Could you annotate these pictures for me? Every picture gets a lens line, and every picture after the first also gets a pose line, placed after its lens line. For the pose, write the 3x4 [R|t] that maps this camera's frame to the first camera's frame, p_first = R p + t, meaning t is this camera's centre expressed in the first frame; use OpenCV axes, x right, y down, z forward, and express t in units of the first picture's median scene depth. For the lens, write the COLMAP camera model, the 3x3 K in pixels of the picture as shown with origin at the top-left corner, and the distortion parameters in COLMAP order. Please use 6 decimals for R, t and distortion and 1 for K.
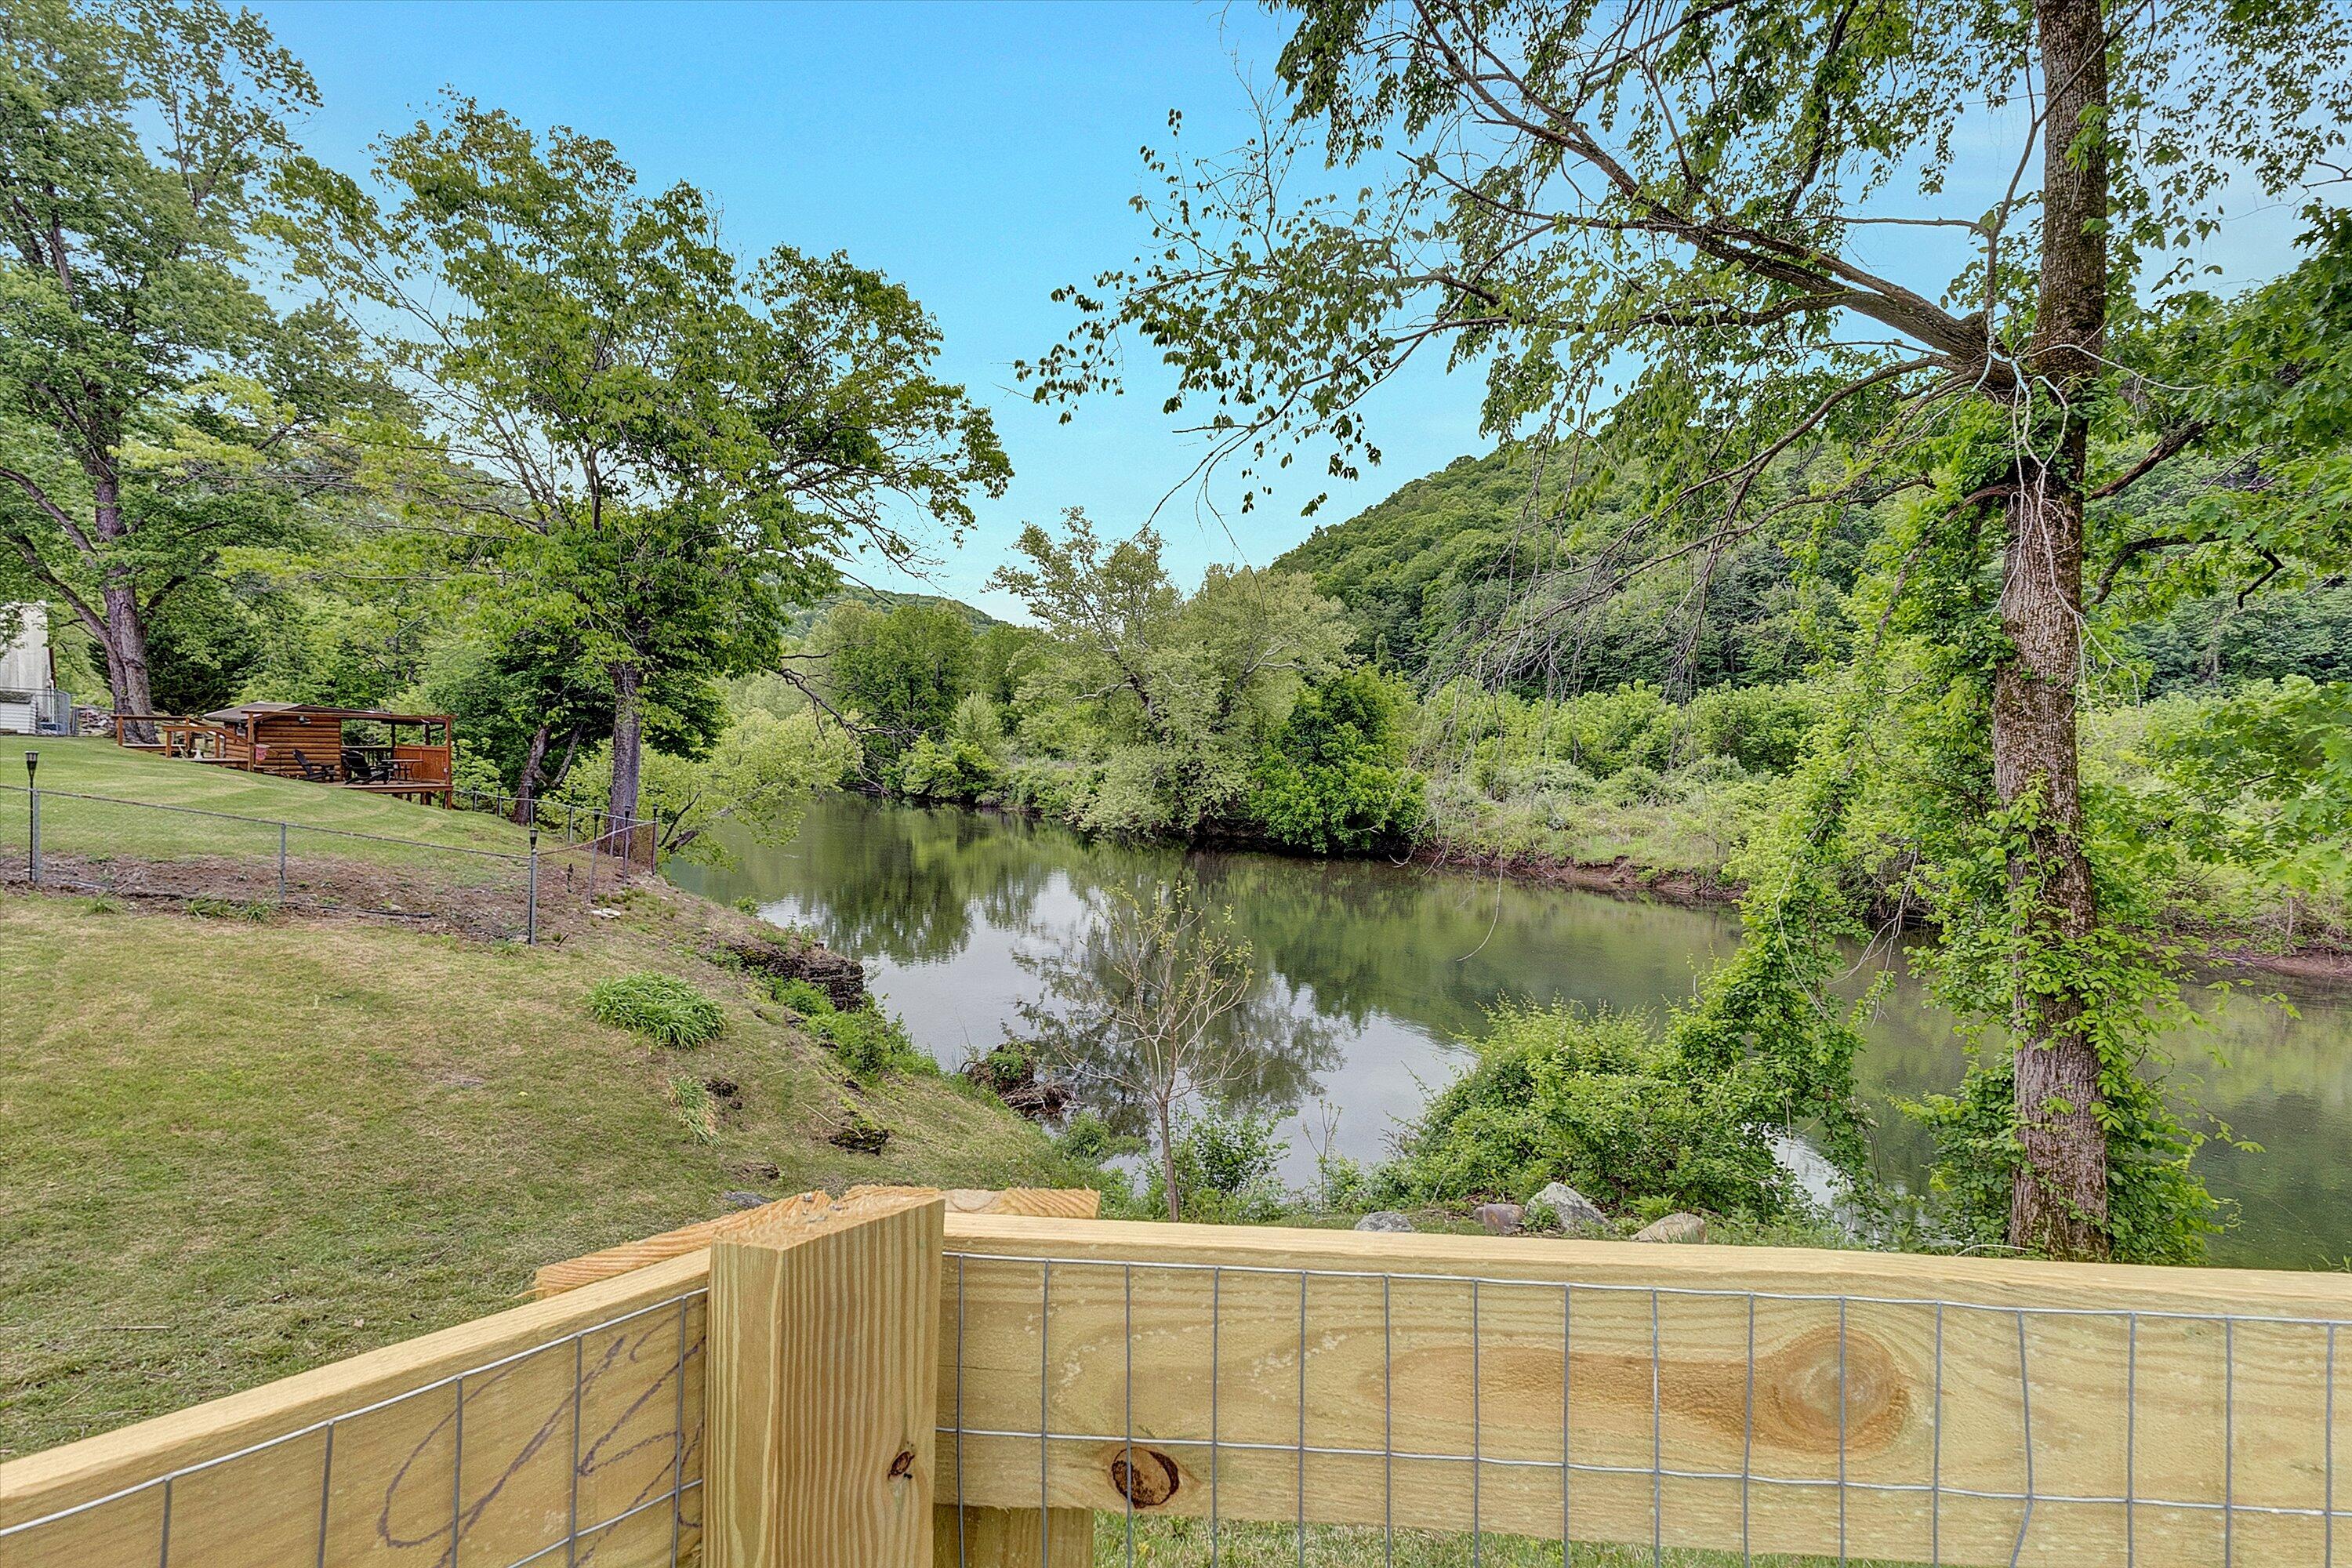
lens RADIAL K [[1076.1, 0, 1169.2], [0, 1076.1, 766.4], [0, 0, 1]] dist [0.013728, -0.000046]
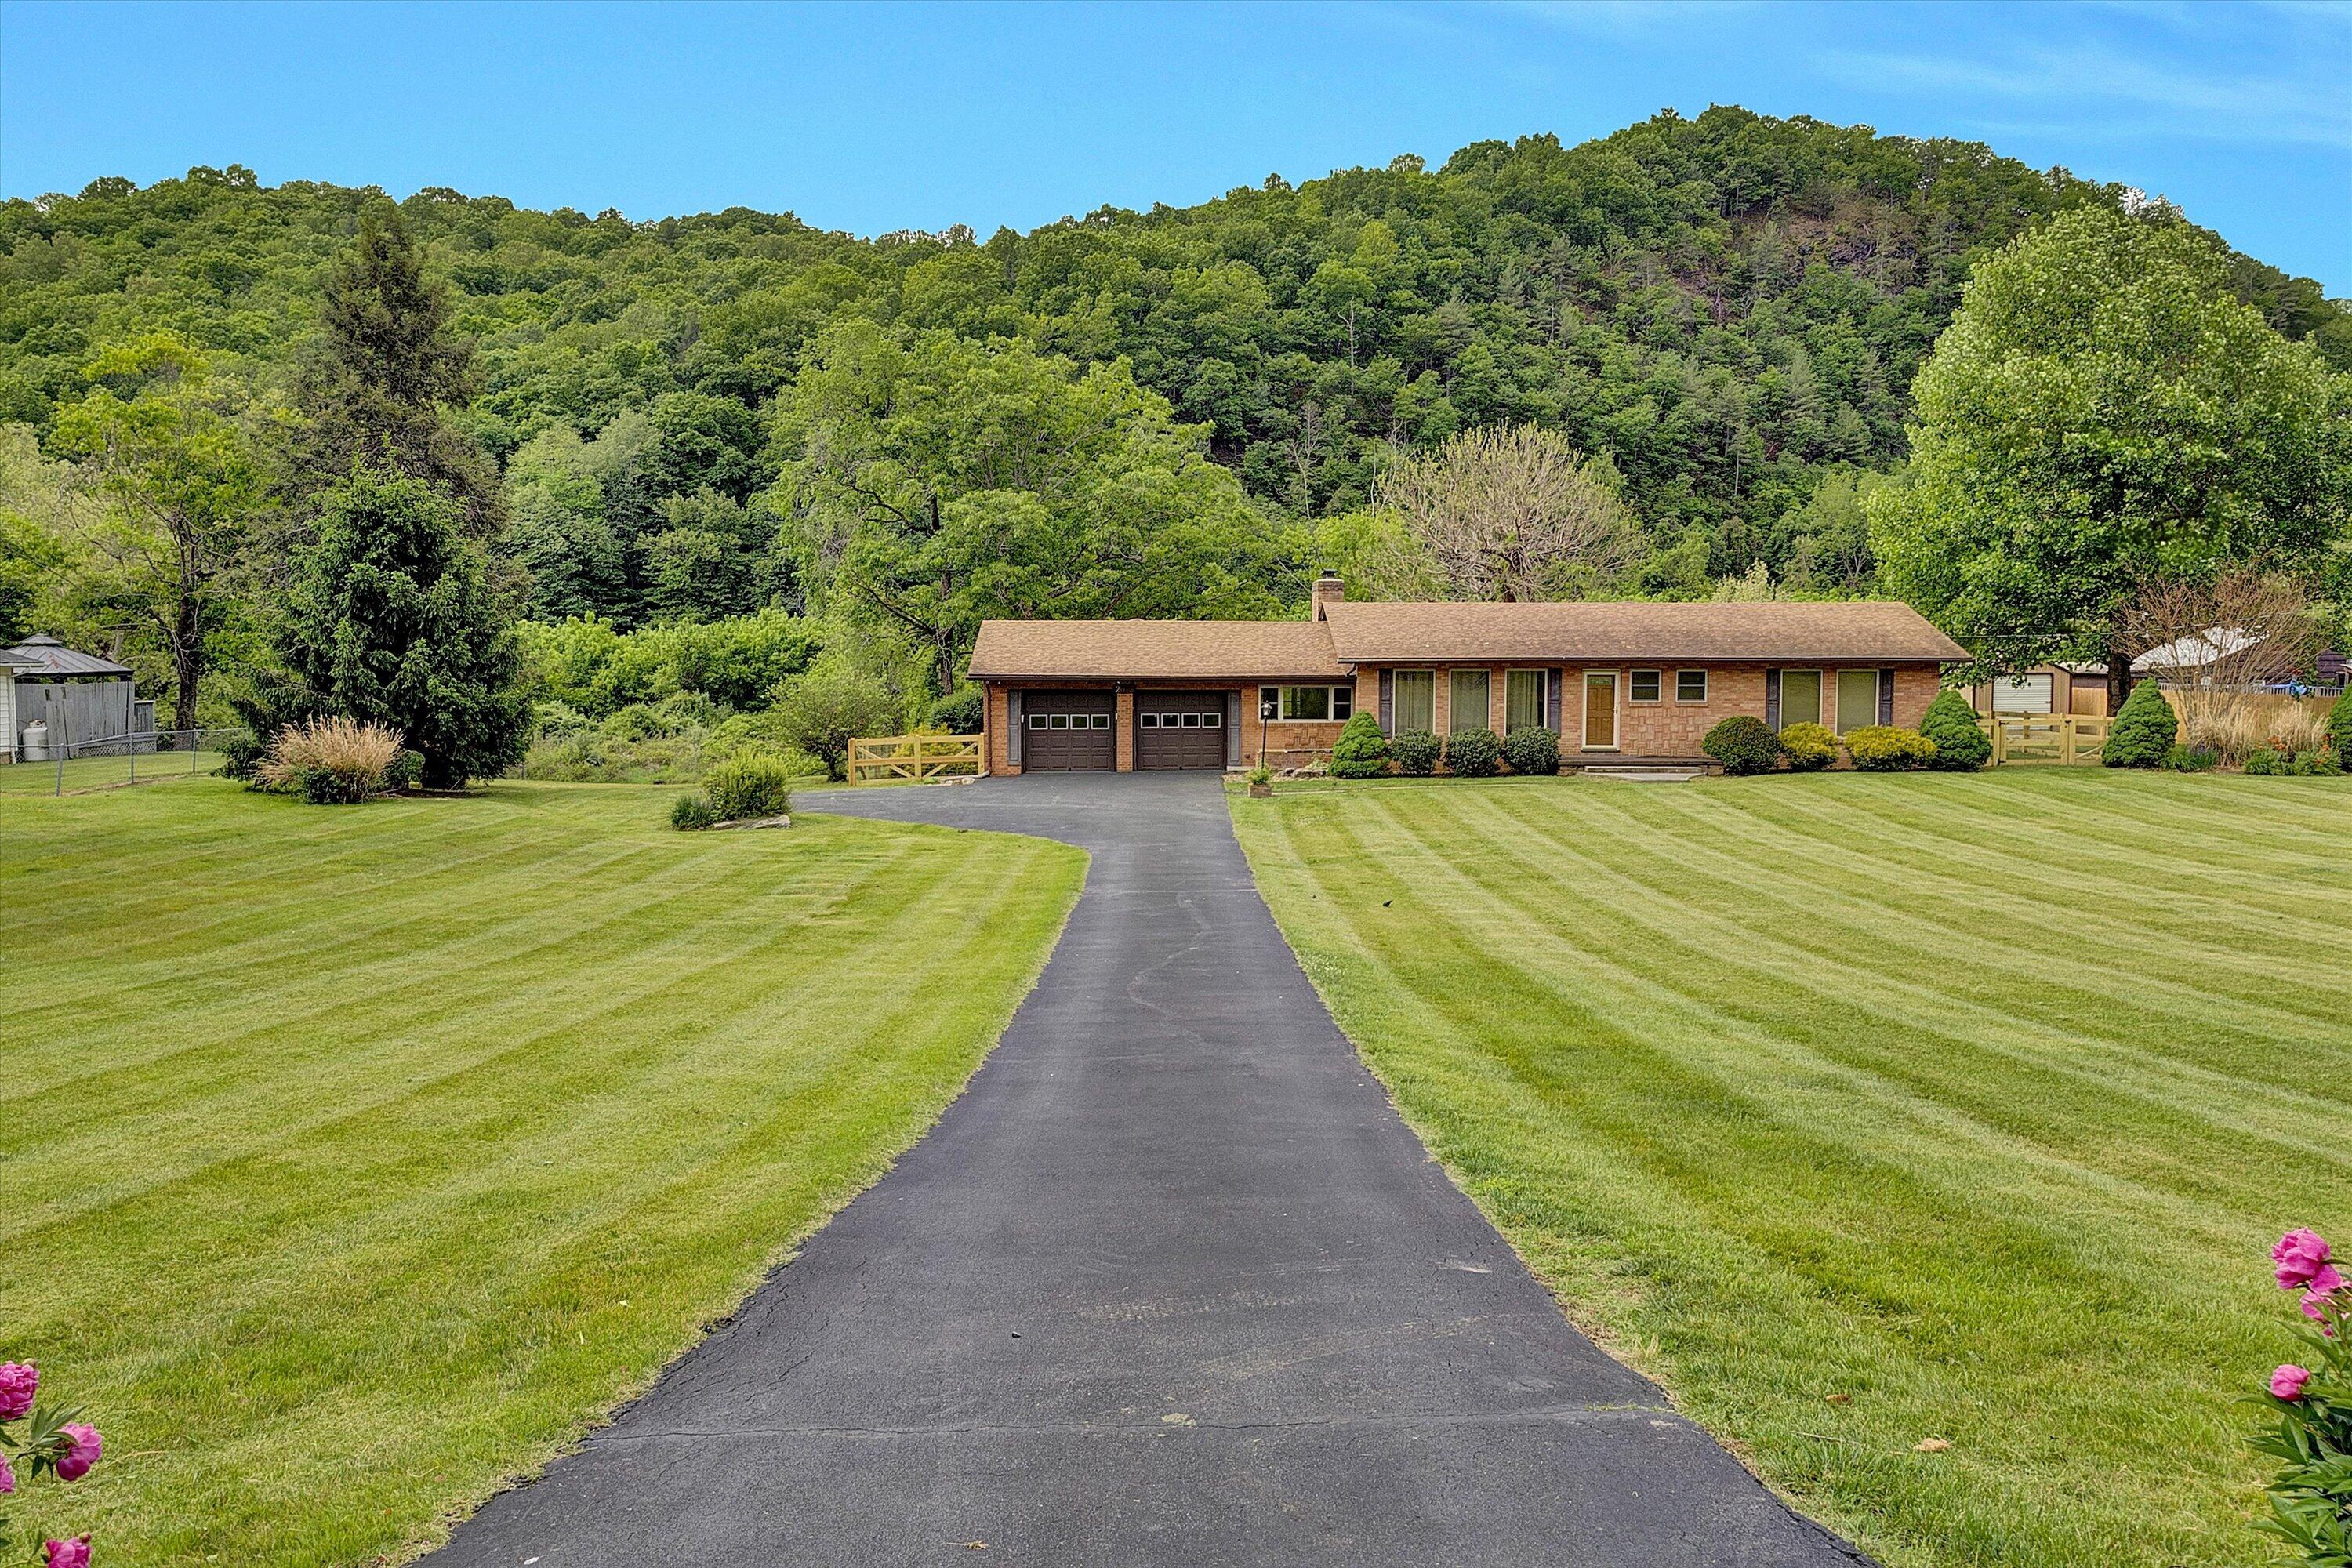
lens RADIAL K [[1824.8, 0, 1170.1], [0, 1824.8, 782.0], [0, 0, 1]] dist [0.024072, -0.032997]
pose [[0.676316, -0.069700, 0.733307, -0.419593], [0.033012, 0.997381, 0.064353, -0.017530], [-0.735872, -0.019315, 0.676845, -0.482795]]
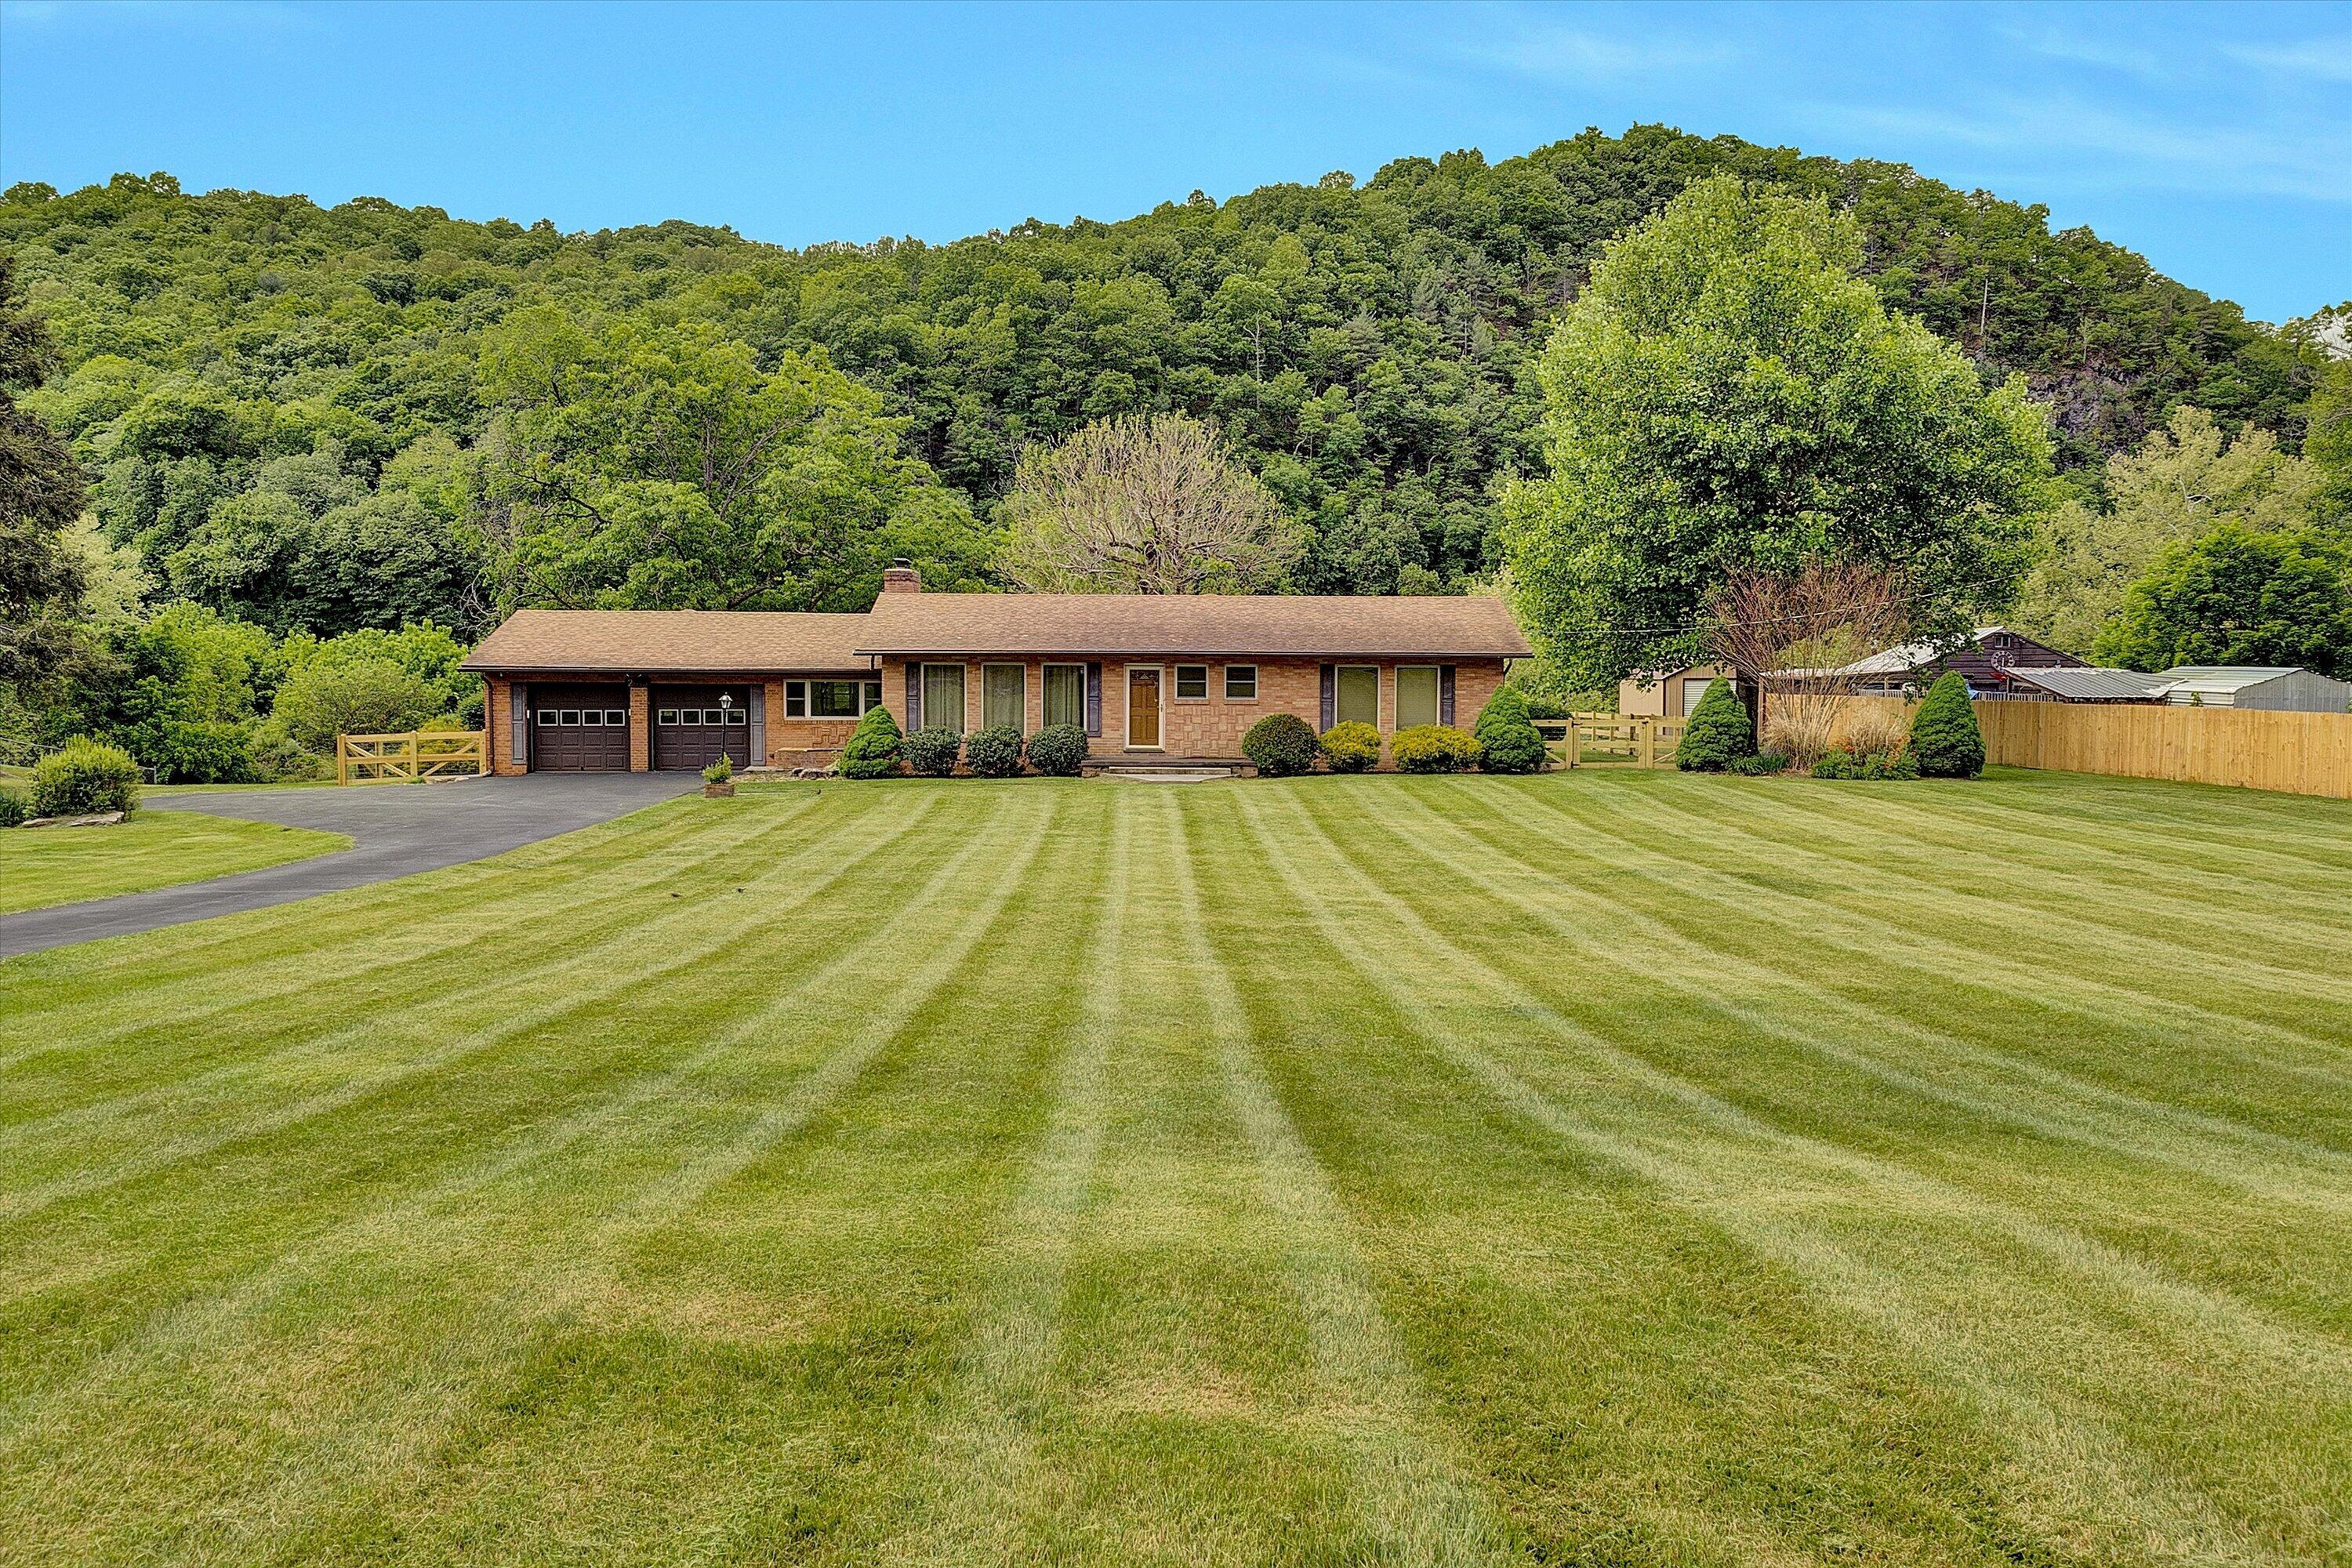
lens RADIAL K [[1824.8, 0, 1172.9], [0, 1824.8, 784.0], [0, 0, 1]] dist [0.024072, -0.032997]
pose [[0.665894, -0.059918, 0.743637, -0.323582], [0.028183, 0.998078, 0.055183, -0.008012], [-0.745514, -0.015788, 0.666303, -0.540868]]
